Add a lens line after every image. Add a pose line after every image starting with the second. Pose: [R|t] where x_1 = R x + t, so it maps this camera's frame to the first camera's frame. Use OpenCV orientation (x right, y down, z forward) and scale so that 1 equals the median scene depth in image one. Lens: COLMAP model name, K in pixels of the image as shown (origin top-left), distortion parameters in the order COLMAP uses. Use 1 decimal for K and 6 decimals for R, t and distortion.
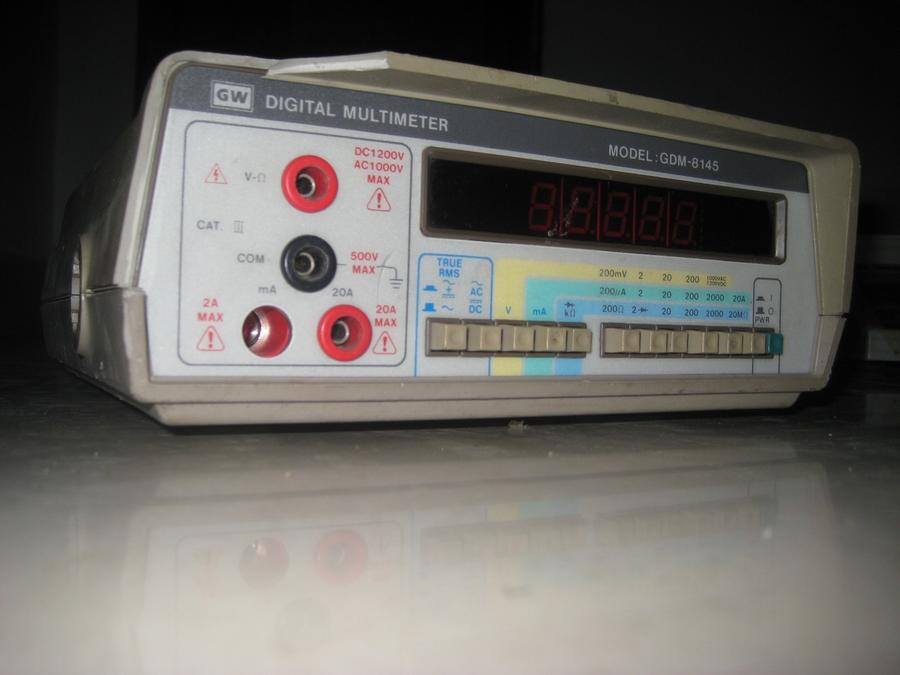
lens RADIAL K [[952.5, 0, 449.3], [0, 952.5, 337.3], [0, 0, 1]] dist [-0.137803, 0.000000]
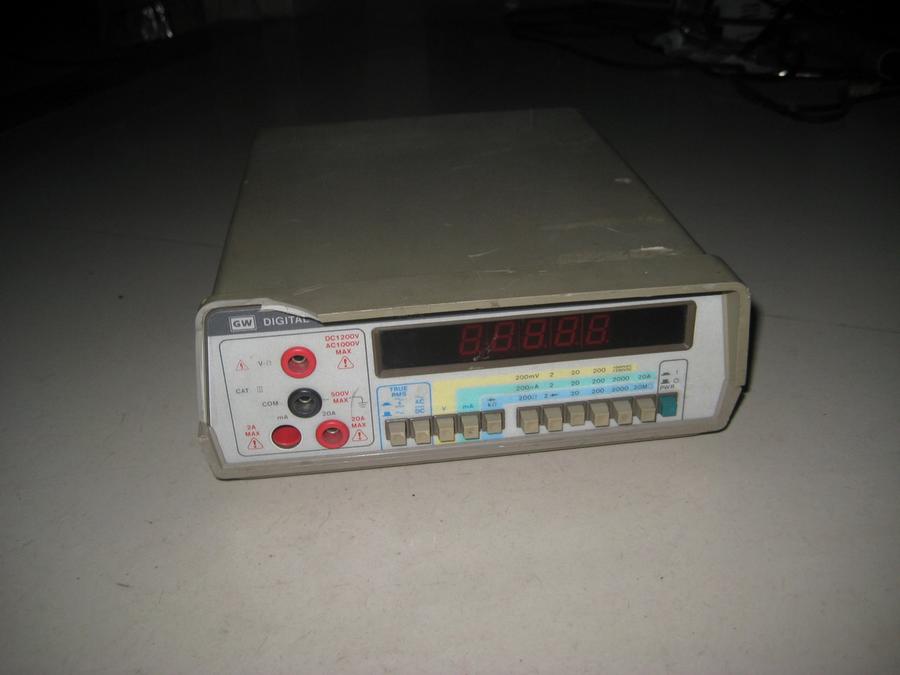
lens RADIAL K [[952.5, 0, 451.3], [0, 952.5, 336.3], [0, 0, 1]] dist [-0.137803, 0.000000]
pose [[0.926066, 0.125283, -0.355958, 0.651023], [0.058050, 0.884757, 0.462423, -0.906296], [0.372870, -0.448897, 0.812071, -0.217809]]
